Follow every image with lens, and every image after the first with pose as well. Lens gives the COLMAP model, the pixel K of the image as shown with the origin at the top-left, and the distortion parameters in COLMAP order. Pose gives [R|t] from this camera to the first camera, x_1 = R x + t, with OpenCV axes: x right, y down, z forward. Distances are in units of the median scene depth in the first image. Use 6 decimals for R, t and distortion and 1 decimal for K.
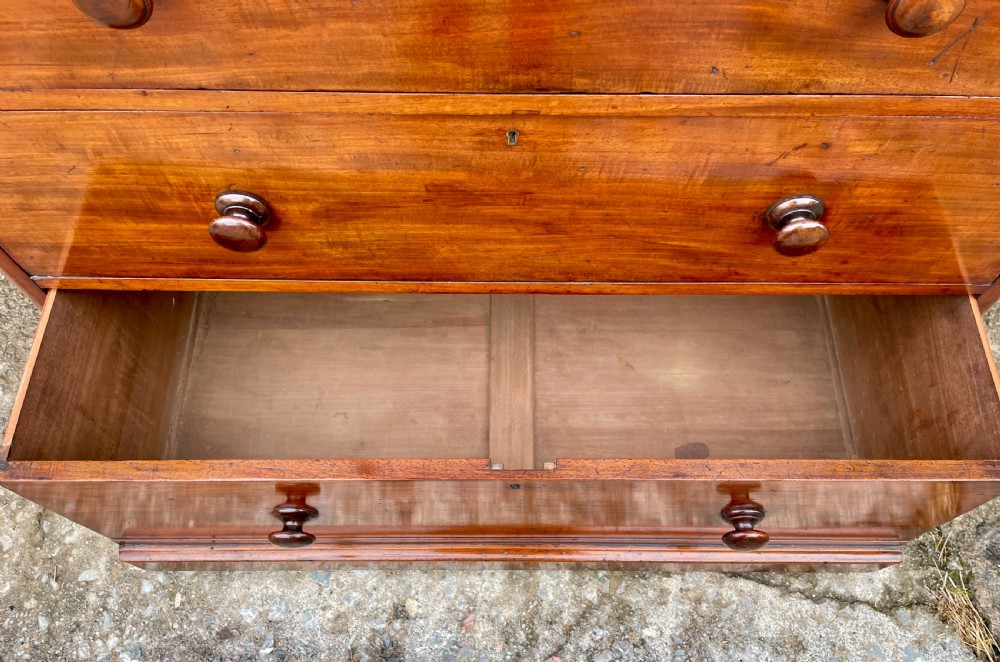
lens RADIAL K [[773.6, 0, 510.9], [0, 773.6, 381.4], [0, 0, 1]] dist [0.087880, -0.117176]
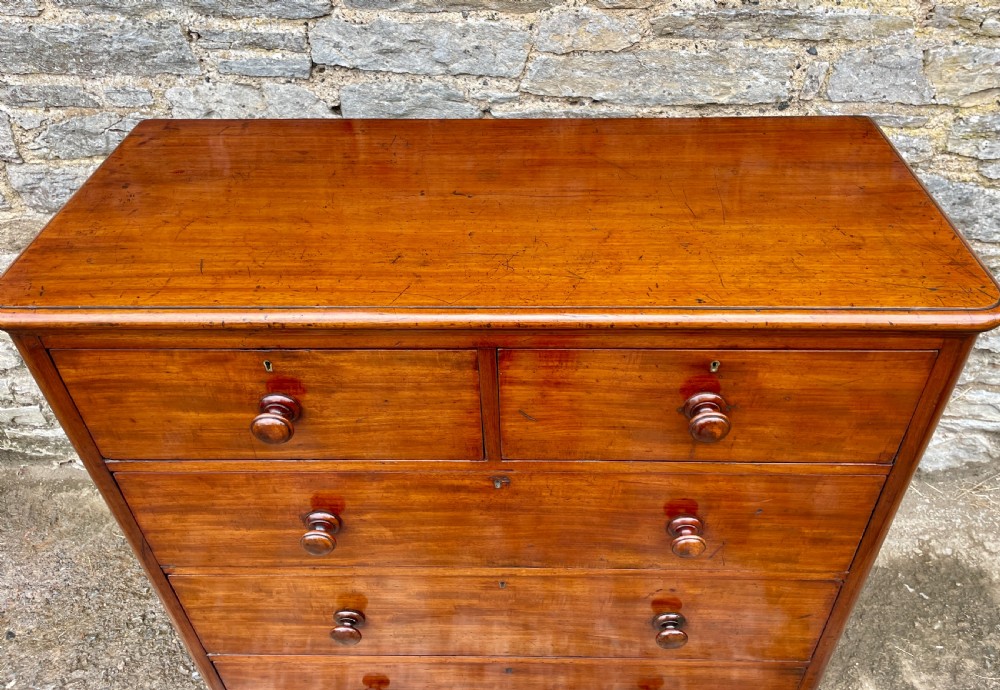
lens RADIAL K [[780.1, 0, 509.9], [0, 780.1, 304.5], [0, 0, 1]] dist [0.086530, -0.117970]
pose [[0.999649, -0.007663, -0.025360, 0.064373], [-0.004084, 0.901235, -0.433312, -0.090218], [0.026176, 0.433263, 0.900887, -0.872716]]
